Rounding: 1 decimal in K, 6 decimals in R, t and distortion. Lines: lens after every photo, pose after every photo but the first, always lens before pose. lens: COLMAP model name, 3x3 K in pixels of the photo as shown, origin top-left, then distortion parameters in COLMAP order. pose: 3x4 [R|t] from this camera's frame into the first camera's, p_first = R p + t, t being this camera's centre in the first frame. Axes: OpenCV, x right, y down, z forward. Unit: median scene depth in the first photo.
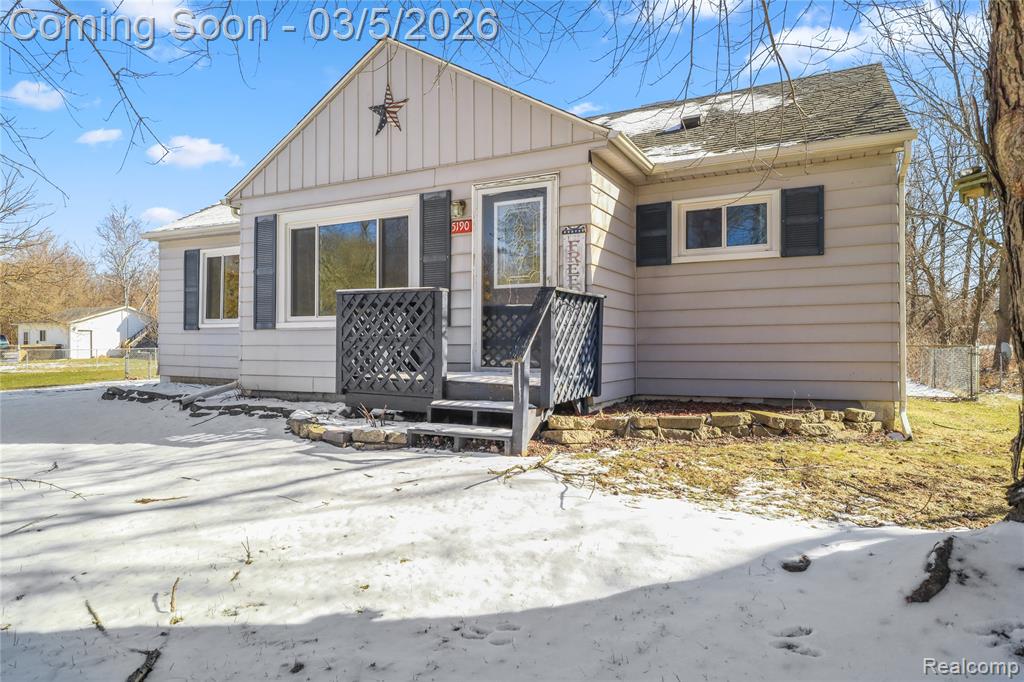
lens RADIAL K [[633.7, 0, 512.6], [0, 633.7, 339.9], [0, 0, 1]] dist [-0.036088, -0.000089]
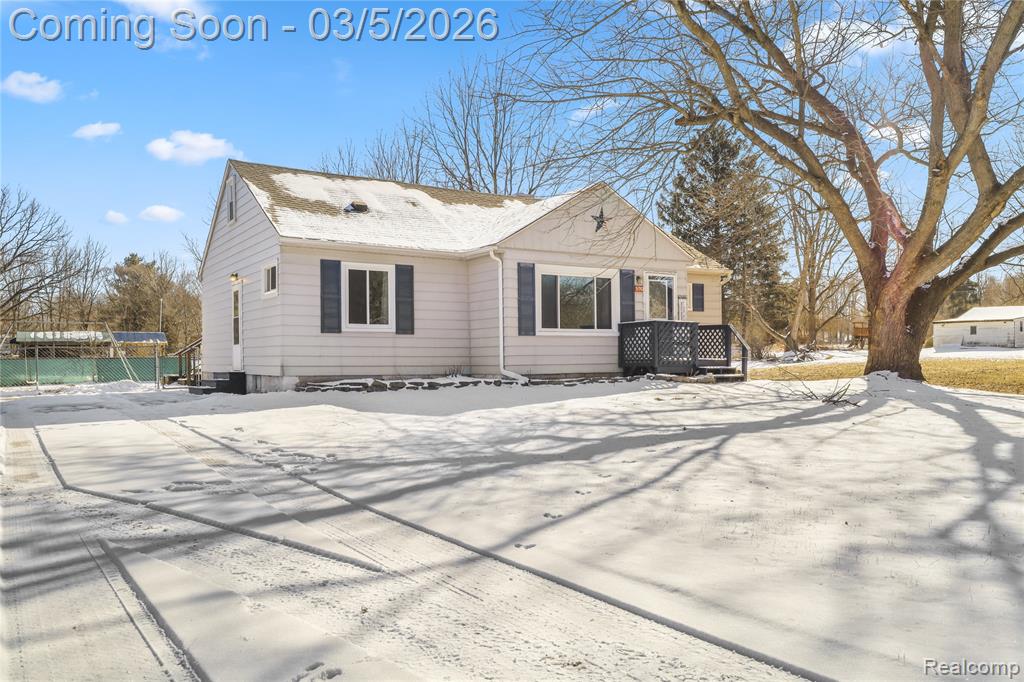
lens RADIAL K [[794.2, 0, 512.1], [0, 794.2, 344.7], [0, 0, 1]] dist [-0.079304, -0.002293]
pose [[0.516027, 0.008495, 0.856530, -2.122891], [-0.000651, 0.999954, -0.009526, 0.025201], [-0.856572, 0.004358, 0.516009, 0.010871]]
